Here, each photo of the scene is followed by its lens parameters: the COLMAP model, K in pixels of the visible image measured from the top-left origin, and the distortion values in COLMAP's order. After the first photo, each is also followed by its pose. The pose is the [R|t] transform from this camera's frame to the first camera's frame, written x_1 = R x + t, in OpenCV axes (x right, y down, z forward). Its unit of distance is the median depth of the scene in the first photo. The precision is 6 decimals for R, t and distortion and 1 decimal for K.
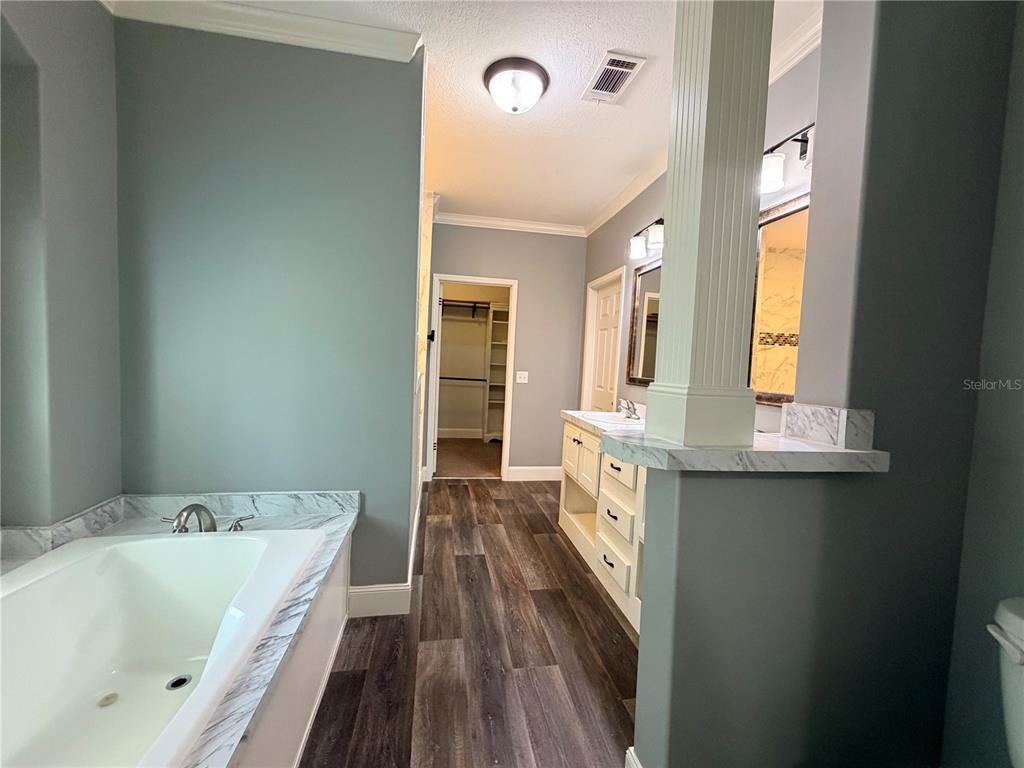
lens RADIAL K [[410.5, 0, 508.0], [0, 410.5, 384.4], [0, 0, 1]] dist [0.000675, -0.000205]
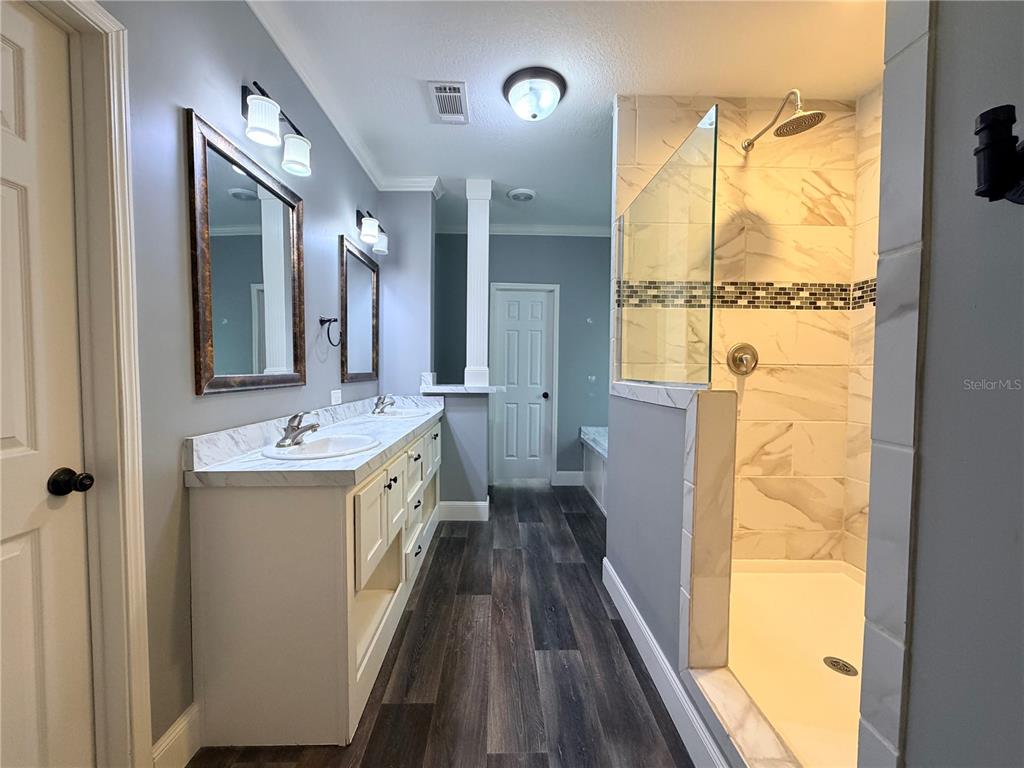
lens RADIAL K [[410.5, 0, 508.7], [0, 410.5, 382.7], [0, 0, 1]] dist [0.000675, -0.000205]
pose [[-0.987885, -0.053927, 0.145517, -0.102624], [-0.039524, 0.994190, 0.100116, -0.095246], [-0.150071, 0.093152, -0.984277, 1.892292]]
